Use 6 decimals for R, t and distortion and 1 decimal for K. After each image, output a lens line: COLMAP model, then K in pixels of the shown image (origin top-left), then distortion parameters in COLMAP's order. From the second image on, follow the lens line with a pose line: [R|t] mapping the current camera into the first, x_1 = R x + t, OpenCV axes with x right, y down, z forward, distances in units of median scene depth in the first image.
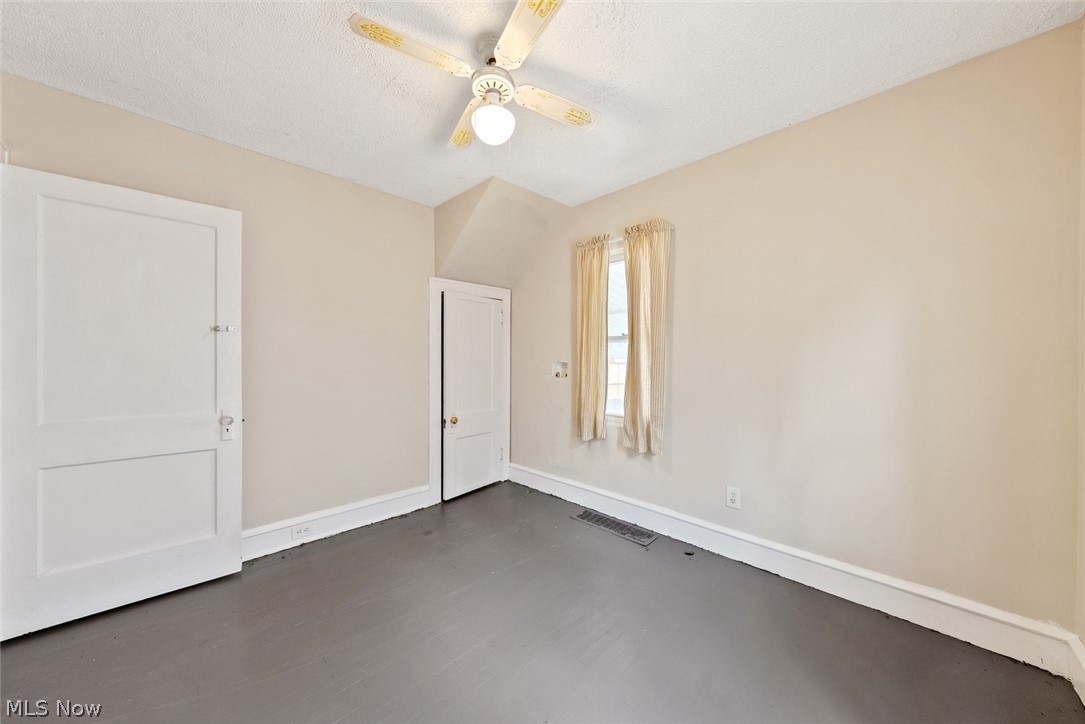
lens RADIAL K [[382.0, 0, 520.7], [0, 382.0, 367.8], [0, 0, 1]] dist [-0.000063, 0.000016]
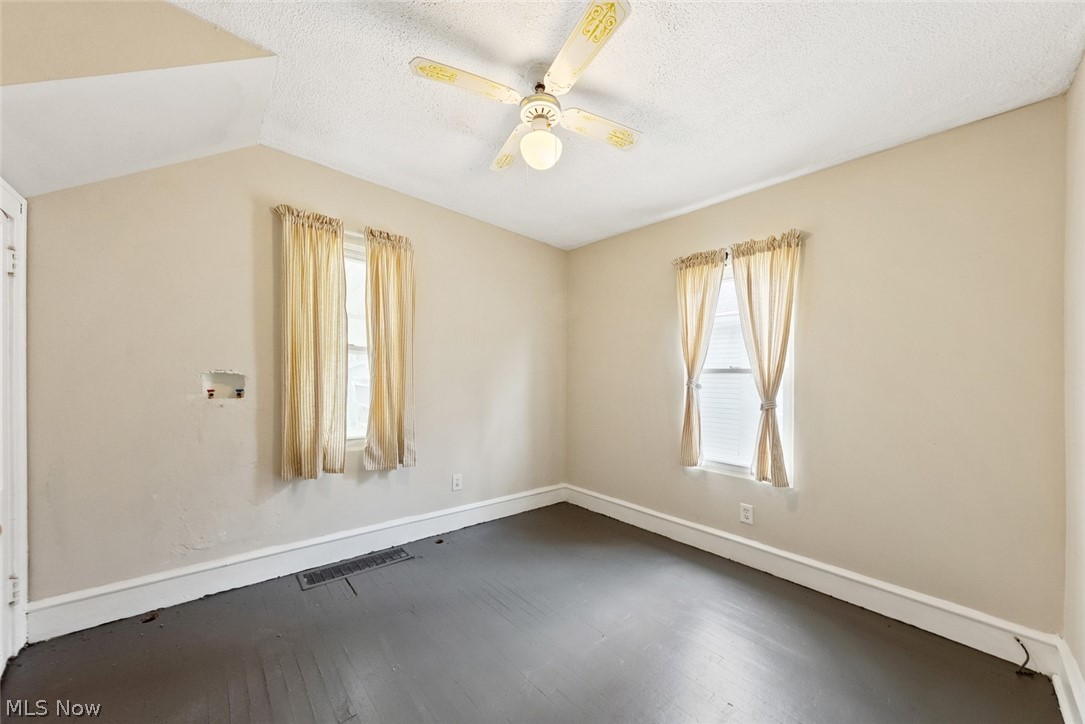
lens RADIAL K [[378.4, 0, 540.3], [0, 378.4, 384.1], [0, 0, 1]] dist [0.000298, 0.000058]
pose [[0.028701, -0.003049, 0.999583, -0.601850], [0.000091, 0.999995, 0.003048, 0.001095], [-0.999588, 0.000004, 0.028701, 0.566662]]
